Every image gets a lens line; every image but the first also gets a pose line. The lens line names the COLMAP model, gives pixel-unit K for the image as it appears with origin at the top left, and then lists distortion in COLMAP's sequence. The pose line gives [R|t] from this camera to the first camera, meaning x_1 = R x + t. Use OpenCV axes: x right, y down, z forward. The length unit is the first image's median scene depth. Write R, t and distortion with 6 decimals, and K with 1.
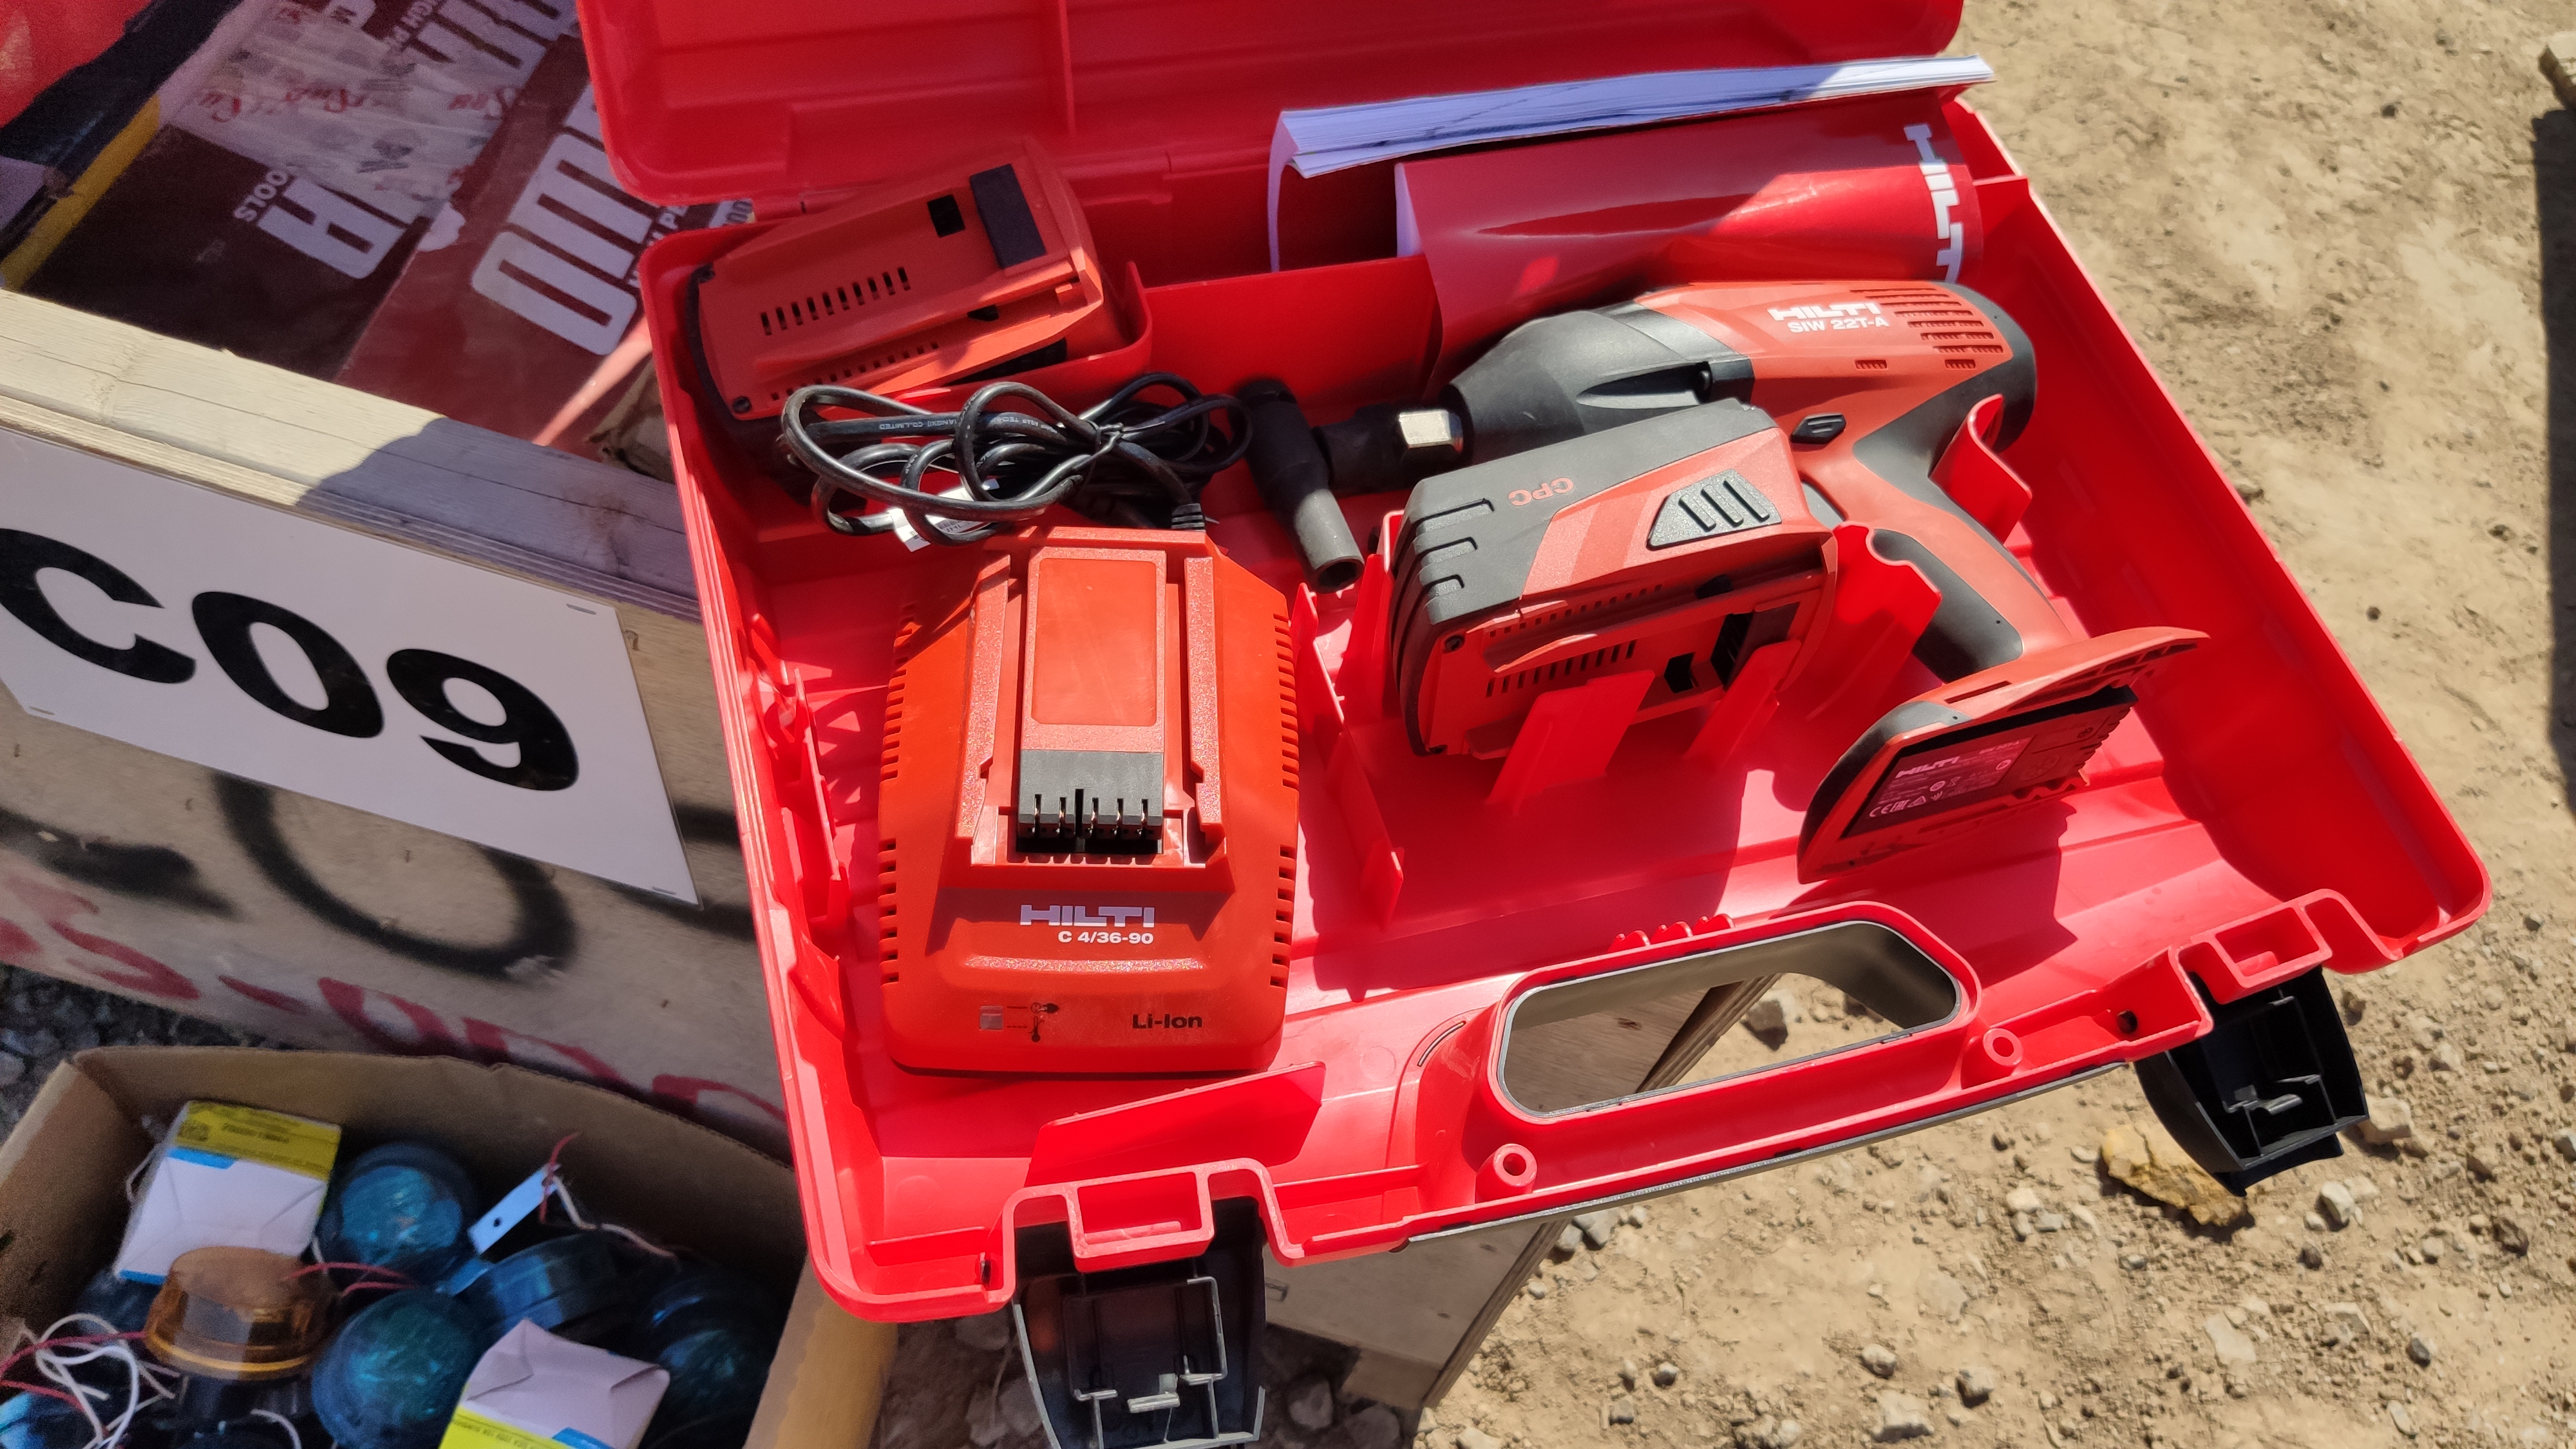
lens RADIAL K [[2002.9, 0, 1288.0], [0, 2002.9, 724.5], [0, 0, 1]] dist [0.002639, 0.000954]
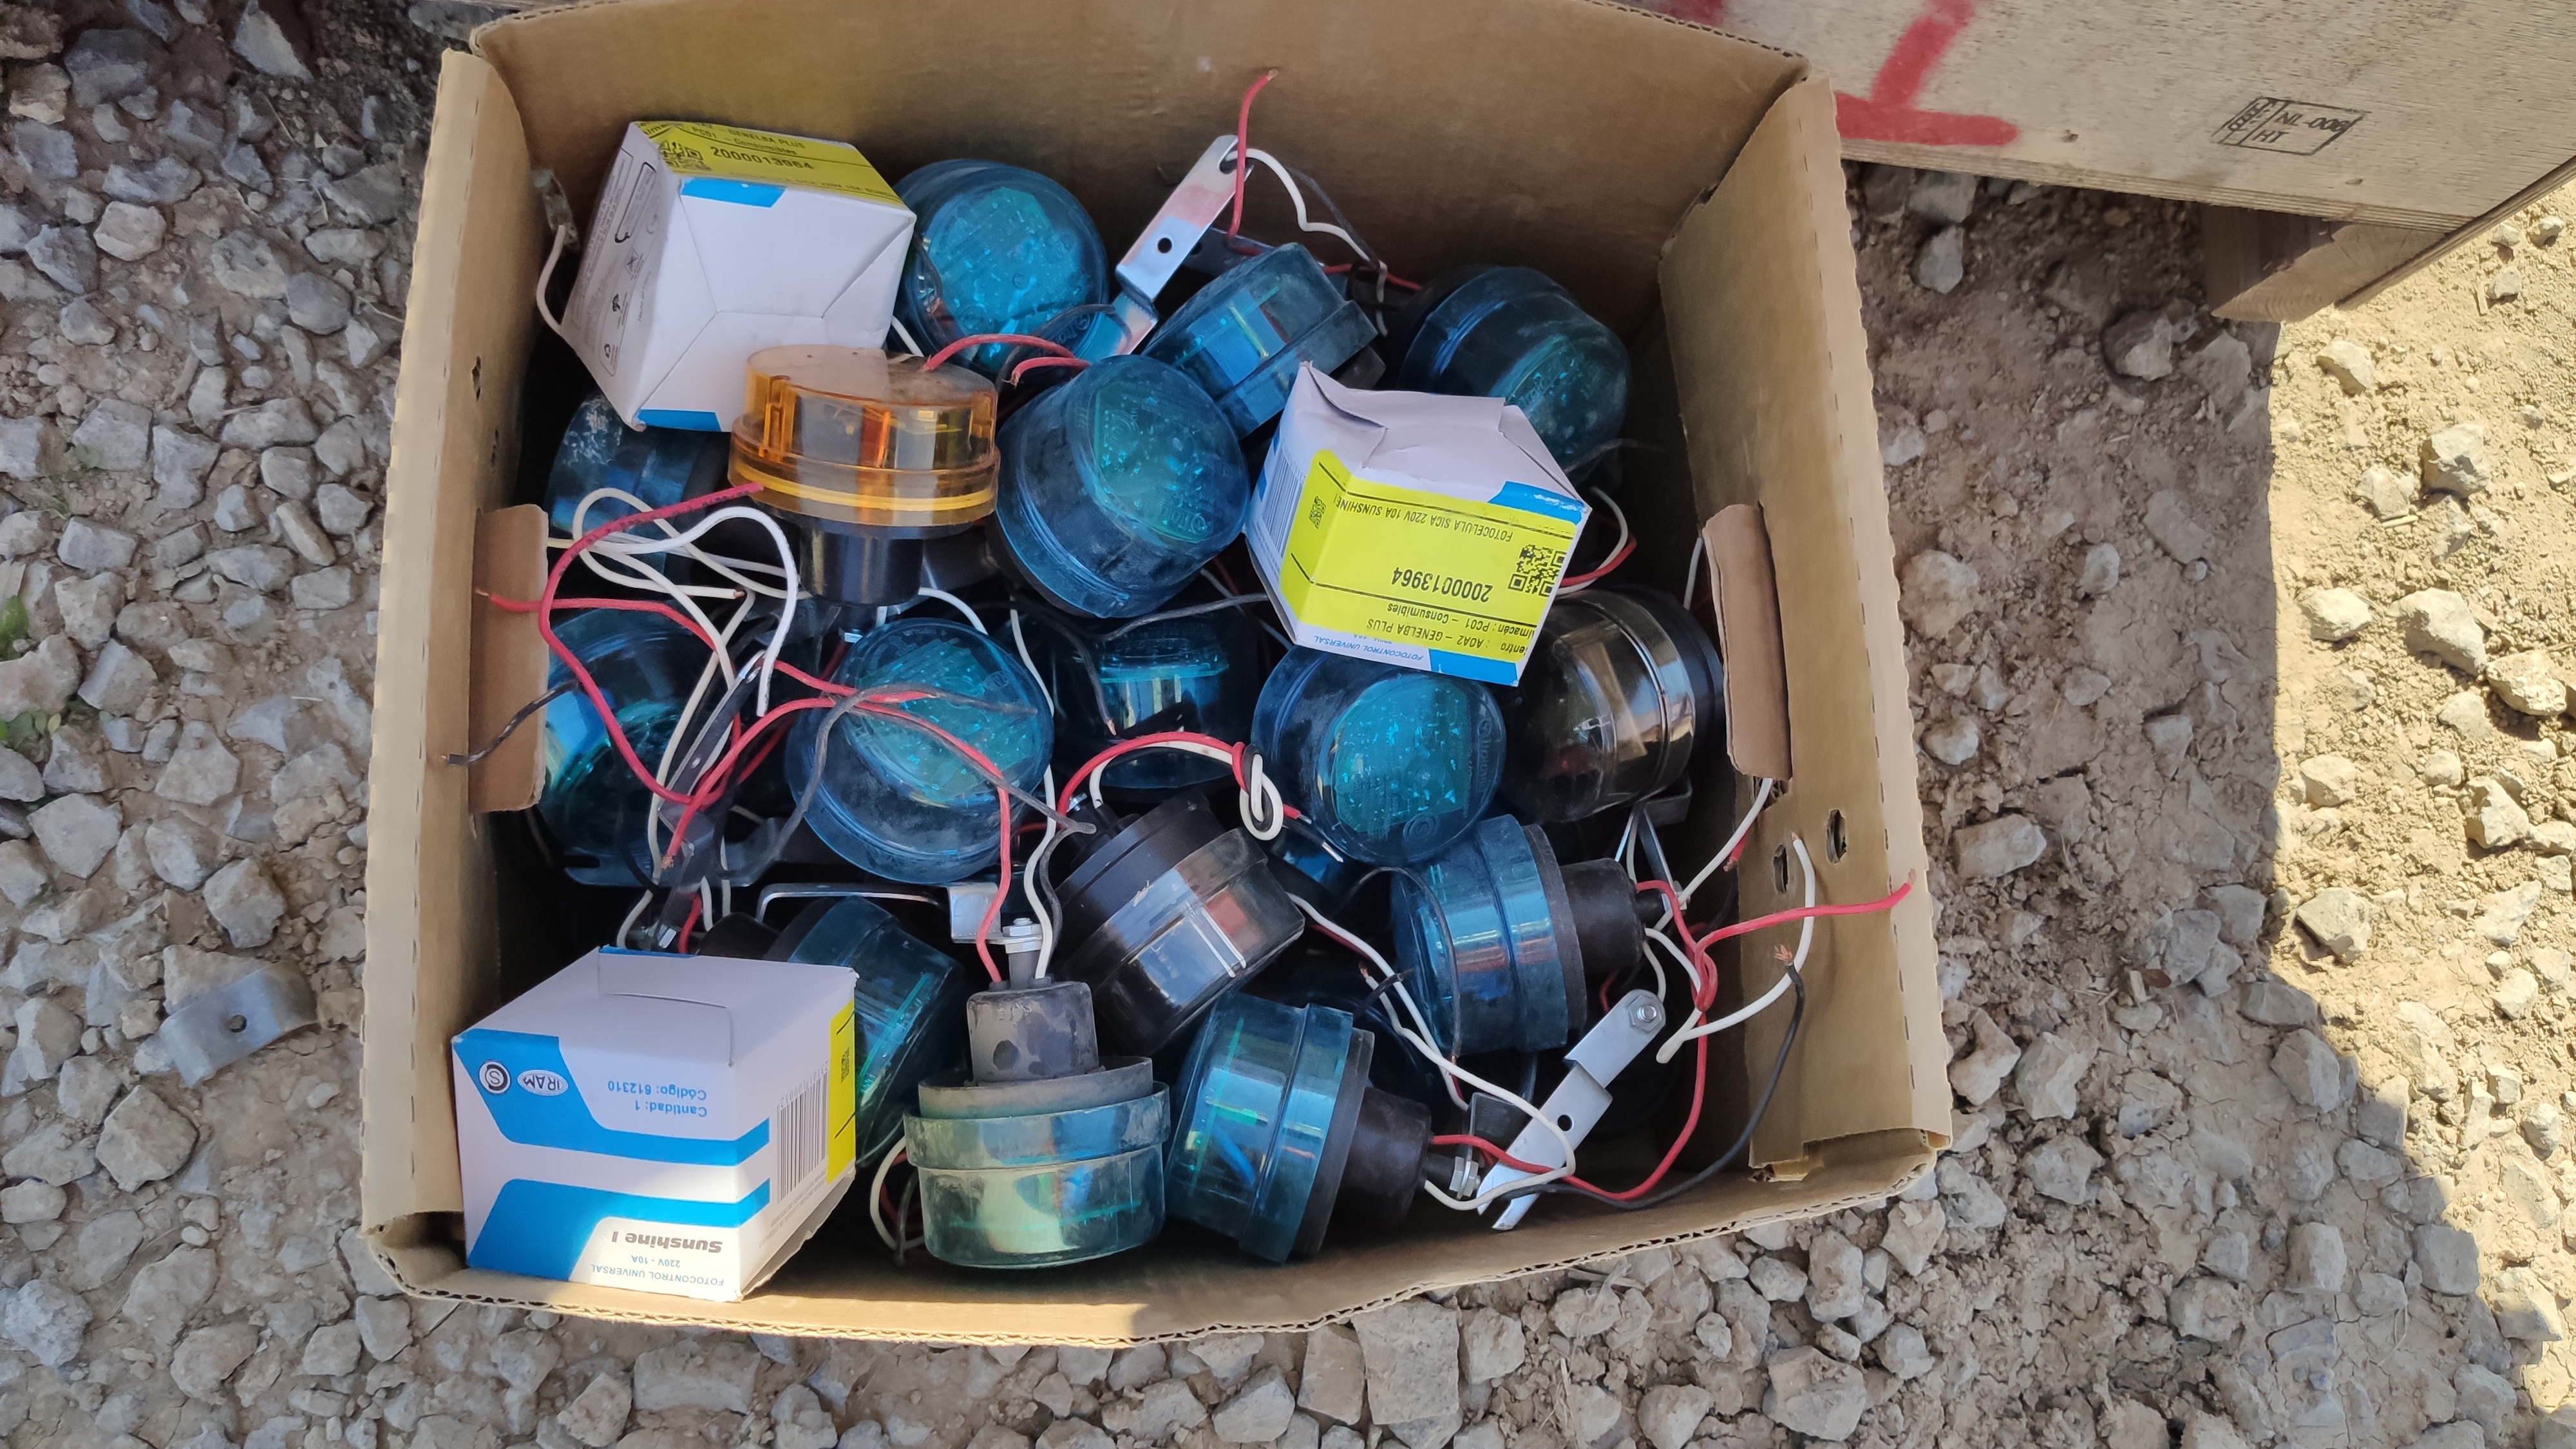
lens RADIAL K [[2002.9, 0, 1288.0], [0, 2002.9, 724.5], [0, 0, 1]] dist [0.002639, 0.000954]
pose [[0.973205, -0.206696, 0.100741, -0.450845], [0.153757, 0.910748, 0.383271, 0.151244], [-0.170970, -0.357512, 0.918126, 0.368796]]
